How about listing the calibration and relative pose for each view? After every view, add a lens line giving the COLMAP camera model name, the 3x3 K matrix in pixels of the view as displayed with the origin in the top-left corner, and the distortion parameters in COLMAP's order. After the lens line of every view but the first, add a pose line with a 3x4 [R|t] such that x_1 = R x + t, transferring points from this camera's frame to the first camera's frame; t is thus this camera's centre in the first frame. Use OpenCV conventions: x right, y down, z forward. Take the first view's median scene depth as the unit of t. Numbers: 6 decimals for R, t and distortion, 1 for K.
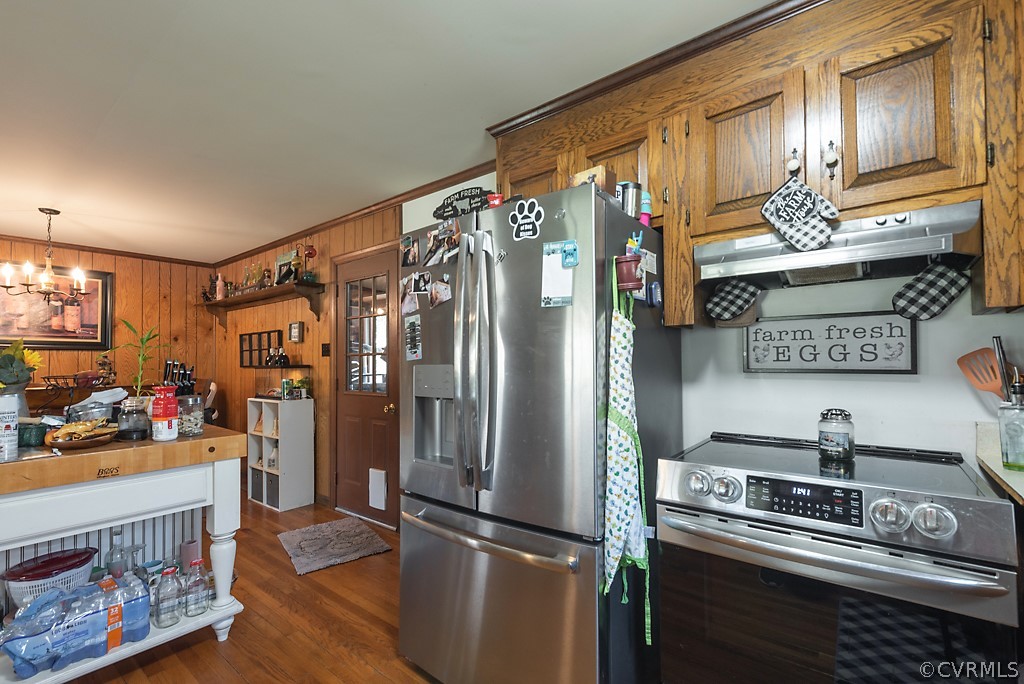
lens RADIAL K [[450.5, 0, 510.5], [0, 450.5, 355.1], [0, 0, 1]] dist [0.013468, -0.002283]
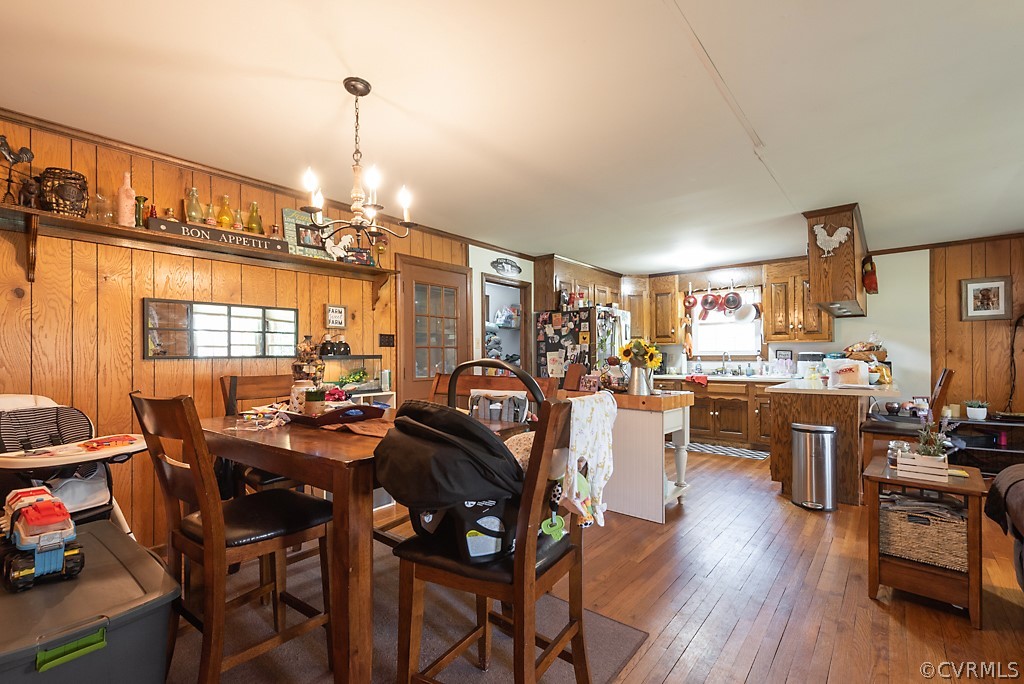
lens RADIAL K [[450.5, 0, 514.7], [0, 450.5, 349.3], [0, 0, 1]] dist [0.013468, -0.002283]
pose [[0.005768, 0.010070, 0.999933, -3.660375], [-0.021140, 0.999727, -0.009946, 0.033909], [-0.999760, -0.021081, 0.005979, 1.803684]]
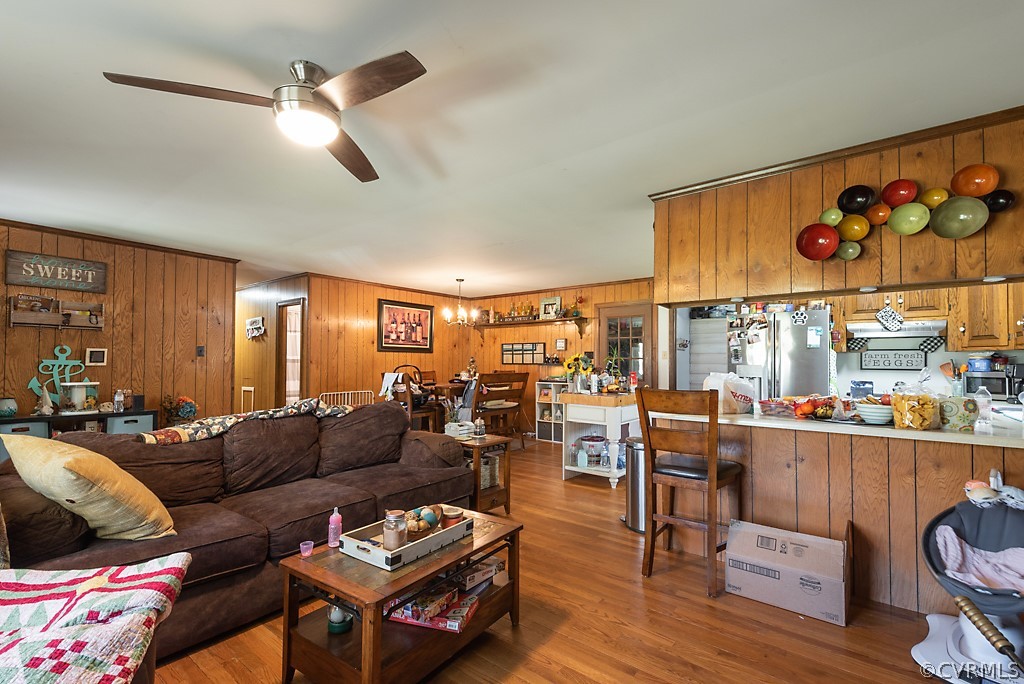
lens RADIAL K [[450.5, 0, 508.4], [0, 450.5, 355.6], [0, 0, 1]] dist [0.013468, -0.002283]
pose [[0.999844, 0.014887, 0.009519, -1.903839], [-0.014902, 0.999888, 0.001458, -0.021154], [-0.009497, -0.001600, 0.999954, -1.984559]]
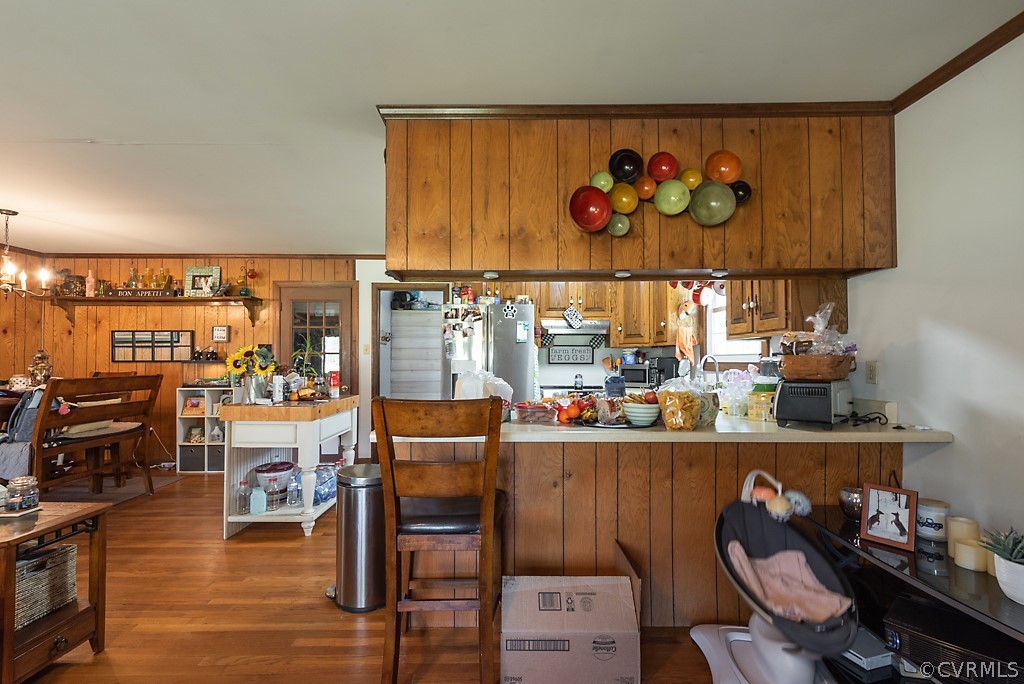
lens RADIAL K [[450.5, 0, 502.1], [0, 450.5, 353.7], [0, 0, 1]] dist [0.013468, -0.002283]
pose [[0.774953, 0.017342, 0.631780, -1.815107], [-0.016942, 0.999834, -0.006664, -0.003133], [-0.631791, -0.005539, 0.775119, -1.221415]]
